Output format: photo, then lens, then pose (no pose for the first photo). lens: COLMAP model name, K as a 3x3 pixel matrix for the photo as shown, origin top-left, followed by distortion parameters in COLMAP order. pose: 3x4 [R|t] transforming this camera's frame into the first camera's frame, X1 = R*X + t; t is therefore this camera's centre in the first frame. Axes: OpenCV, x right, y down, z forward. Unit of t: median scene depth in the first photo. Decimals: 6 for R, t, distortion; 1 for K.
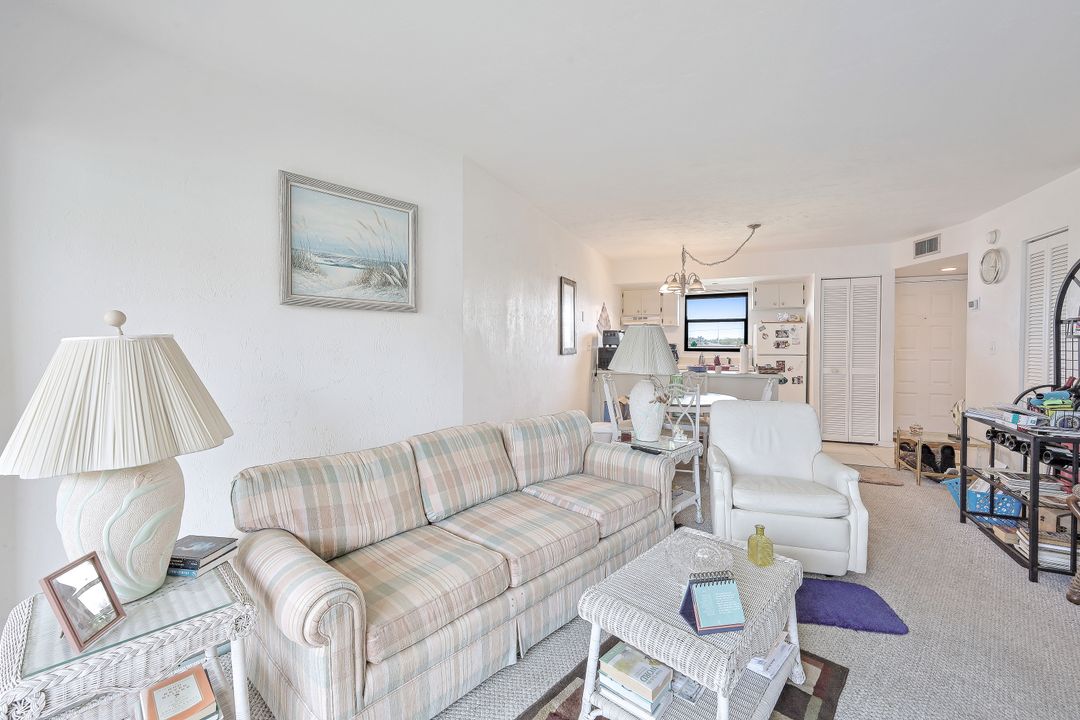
lens RADIAL K [[443.6, 0, 532.2], [0, 443.6, 356.0], [0, 0, 1]] dist [0.001815, -0.000691]
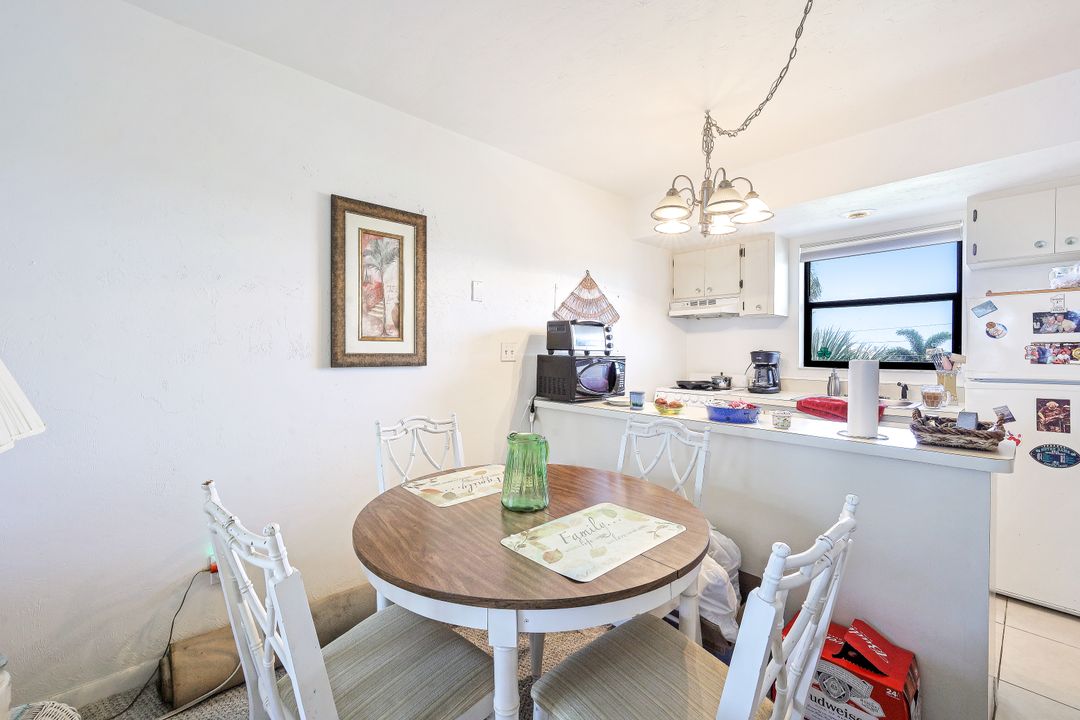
lens RADIAL K [[443.6, 0, 535.7], [0, 443.6, 353.3], [0, 0, 1]] dist [0.001815, -0.000691]
pose [[0.909119, 0.008665, -0.416447, 0.337438], [-0.021617, 0.999418, -0.026395, -0.007388], [0.415976, 0.032999, 0.908777, 0.516109]]
